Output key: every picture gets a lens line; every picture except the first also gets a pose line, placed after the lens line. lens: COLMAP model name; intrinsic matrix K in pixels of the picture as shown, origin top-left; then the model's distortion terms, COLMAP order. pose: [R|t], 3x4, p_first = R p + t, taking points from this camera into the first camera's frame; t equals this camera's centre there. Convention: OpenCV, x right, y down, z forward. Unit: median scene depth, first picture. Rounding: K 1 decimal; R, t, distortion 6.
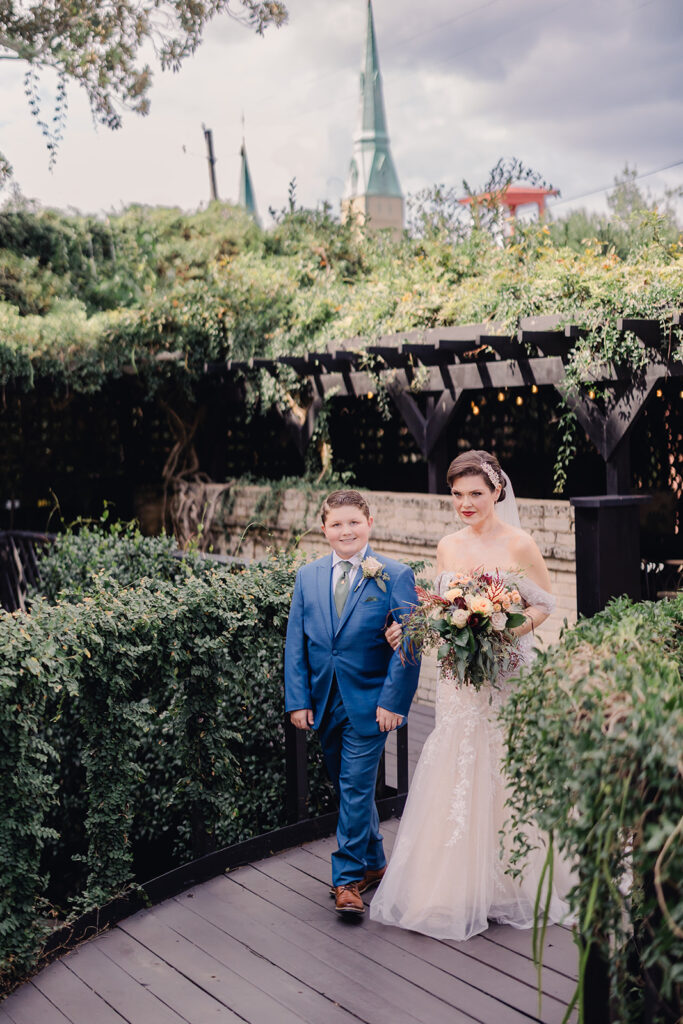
lens RADIAL K [[1505.9, 0, 341.5], [0, 1505.9, 512.0], [0, 0, 1]] dist [-0.006812, -0.078650]
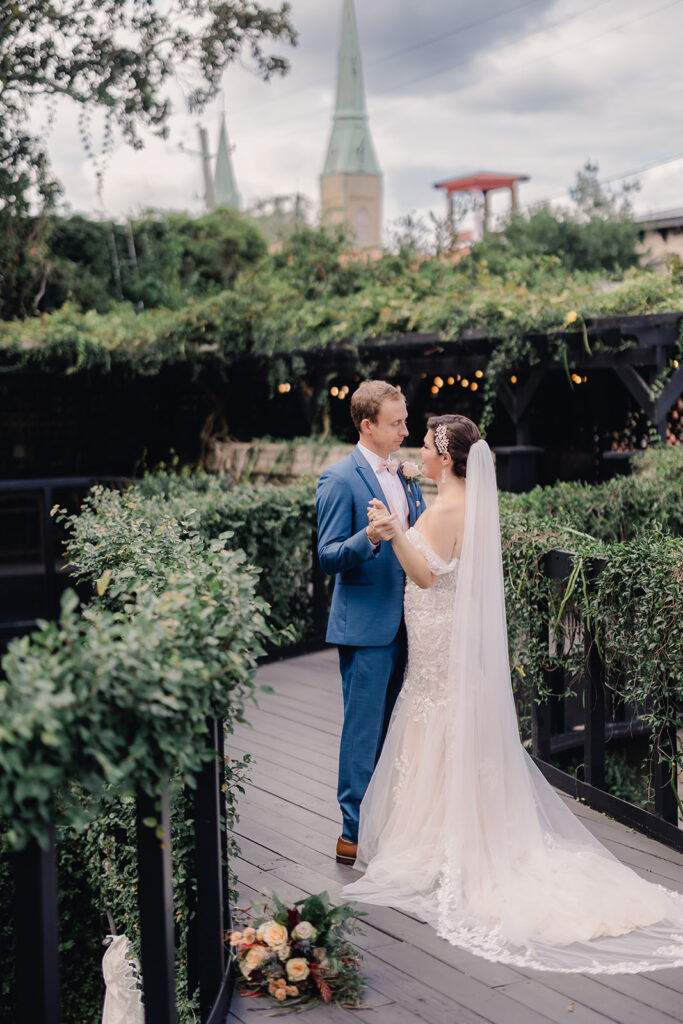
lens RADIAL K [[1505.9, 0, 341.5], [0, 1505.9, 512.0], [0, 0, 1]] dist [-0.006812, -0.078650]
pose [[0.999862, 0.004588, 0.015965, -0.016924], [-0.004849, 0.999855, 0.016343, 0.020562], [-0.015887, -0.016418, 0.999739, -0.355763]]
